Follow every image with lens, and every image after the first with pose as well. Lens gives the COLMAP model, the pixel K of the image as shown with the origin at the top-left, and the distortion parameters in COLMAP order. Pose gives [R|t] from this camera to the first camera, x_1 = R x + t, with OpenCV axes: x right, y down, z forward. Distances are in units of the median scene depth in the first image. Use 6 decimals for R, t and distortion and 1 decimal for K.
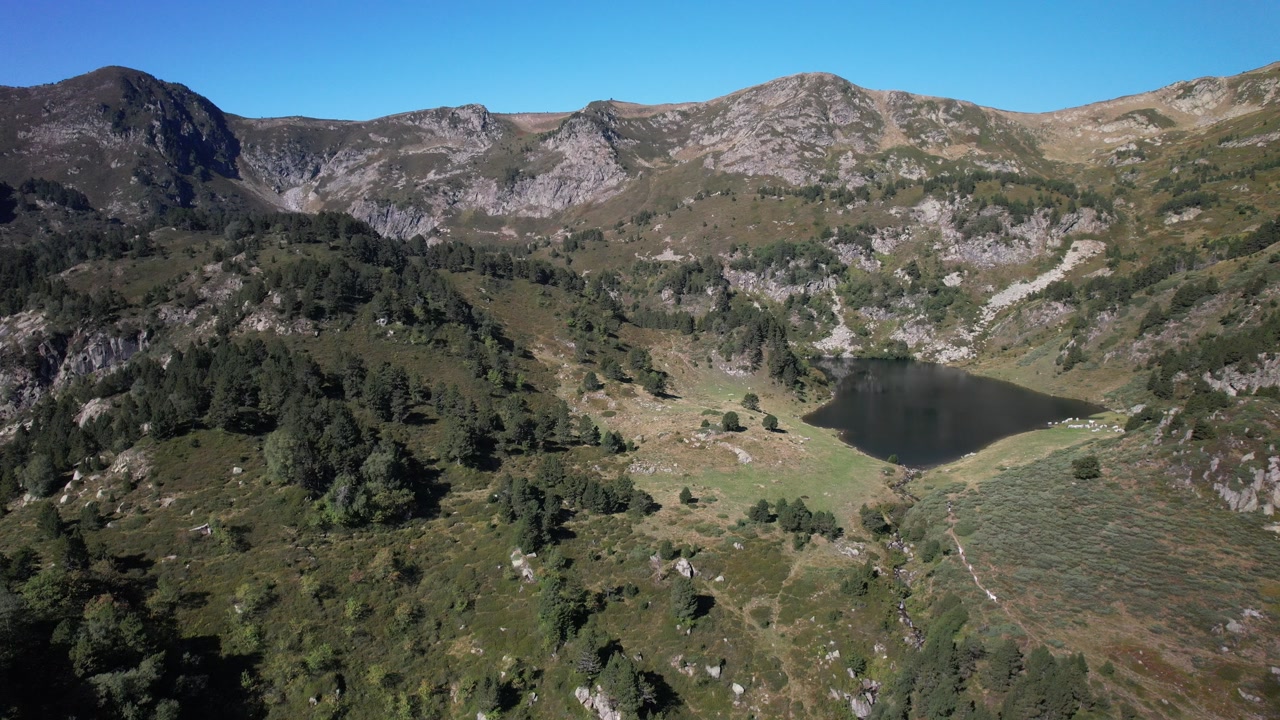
lens RADIAL K [[831.6, 0, 640.0], [0, 831.6, 360.0], [0, 0, 1]] dist [-0.042073, 0.051561]
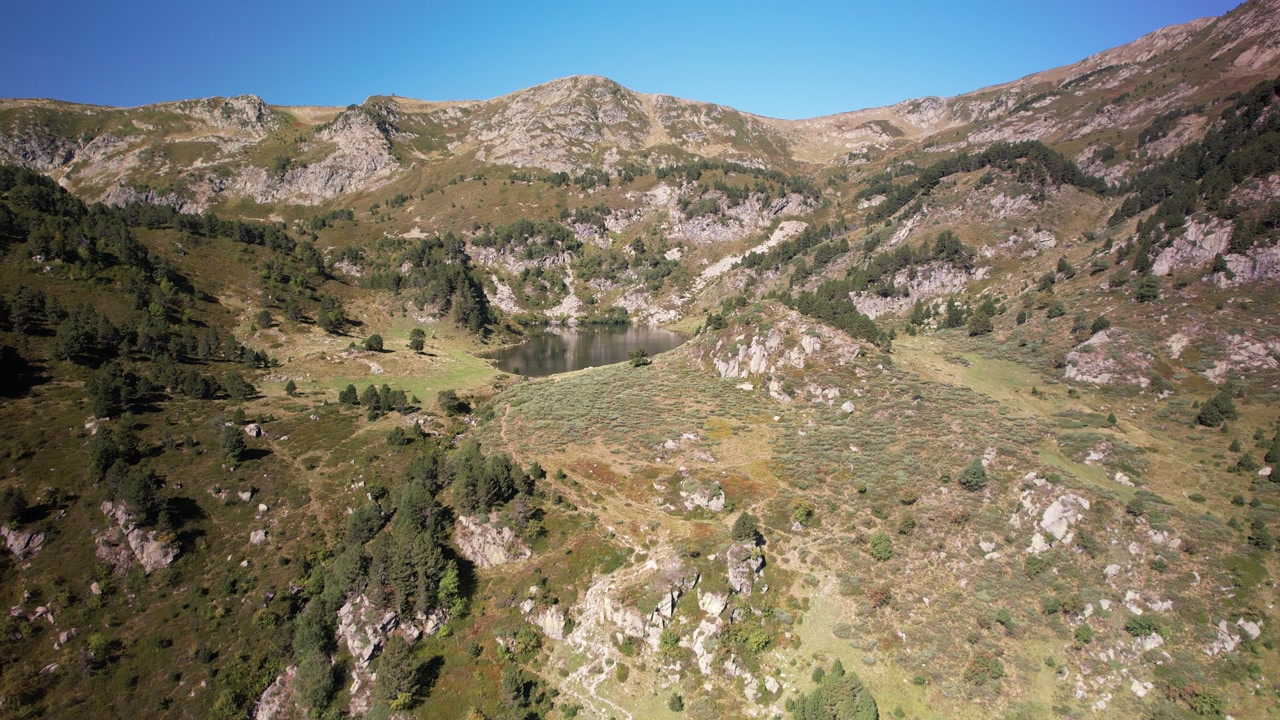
lens RADIAL K [[831.6, 0, 640.0], [0, 831.6, 360.0], [0, 0, 1]] dist [-0.042073, 0.051561]
pose [[0.982879, -0.020548, 0.183105, 0.115365], [0.023793, 0.999596, -0.015543, 0.055379], [-0.182711, 0.019633, 0.982971, -0.076495]]
